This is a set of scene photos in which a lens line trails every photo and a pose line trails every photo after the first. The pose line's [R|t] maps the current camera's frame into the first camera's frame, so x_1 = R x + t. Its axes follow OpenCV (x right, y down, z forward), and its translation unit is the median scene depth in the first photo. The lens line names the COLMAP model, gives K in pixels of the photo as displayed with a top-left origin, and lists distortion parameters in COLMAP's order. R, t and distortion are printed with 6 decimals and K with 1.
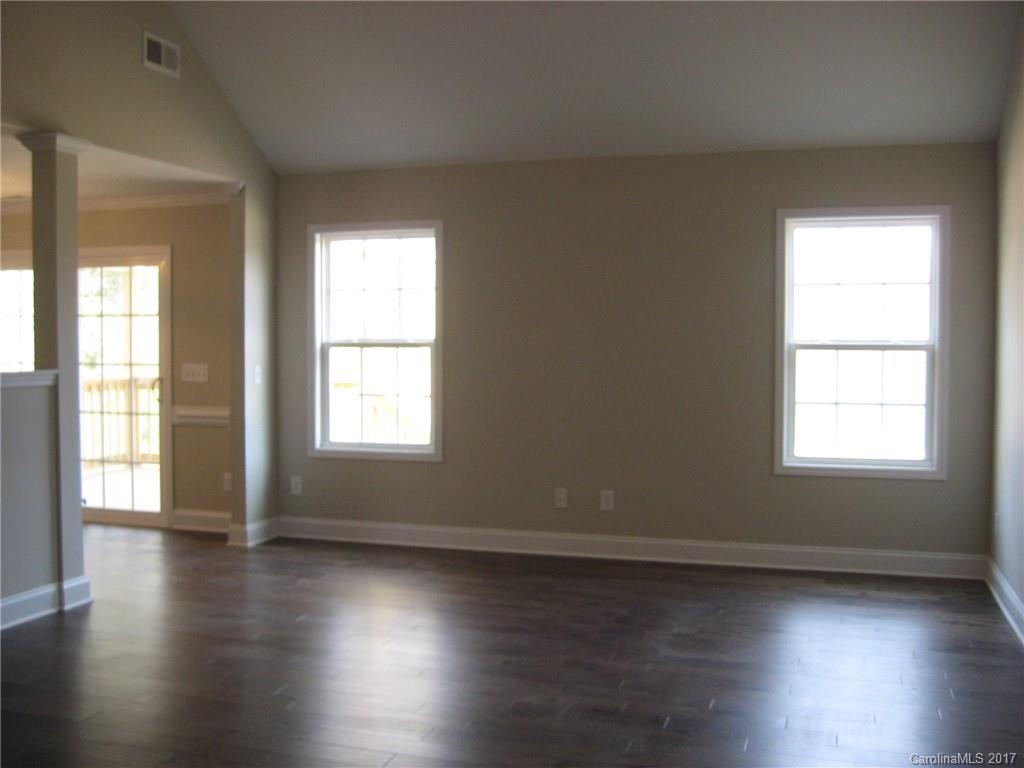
lens RADIAL K [[1064.5, 0, 506.5], [0, 1064.5, 381.6], [0, 0, 1]] dist [-0.155749, 0.192890]
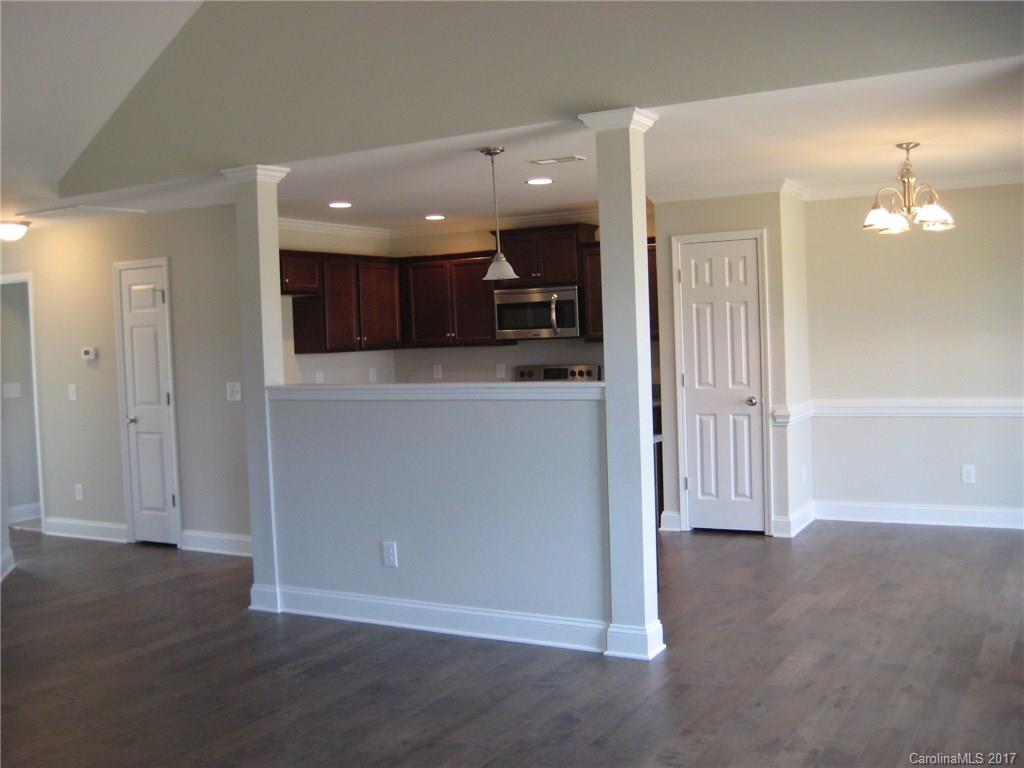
lens RADIAL K [[1064.5, 0, 506.5], [0, 1064.5, 381.6], [0, 0, 1]] dist [-0.155749, 0.192890]
pose [[-0.205386, 0.052835, -0.977254, 0.457567], [0.002434, 0.998566, 0.053476, -0.059907], [0.978678, 0.008604, -0.205220, 1.105157]]
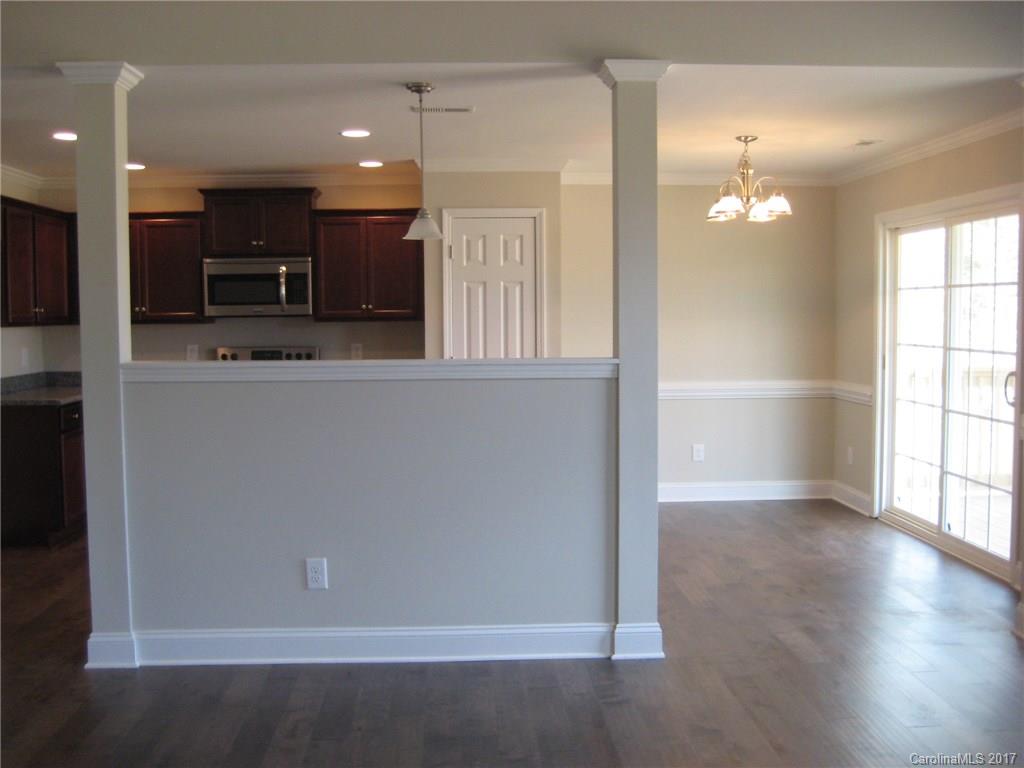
lens RADIAL K [[1064.5, 0, 506.5], [0, 1064.5, 381.6], [0, 0, 1]] dist [-0.155749, 0.192890]
pose [[0.349676, 0.058235, -0.935059, 0.294781], [-0.026869, 0.998279, 0.052124, -0.033670], [0.936485, 0.006898, 0.350639, 0.638497]]
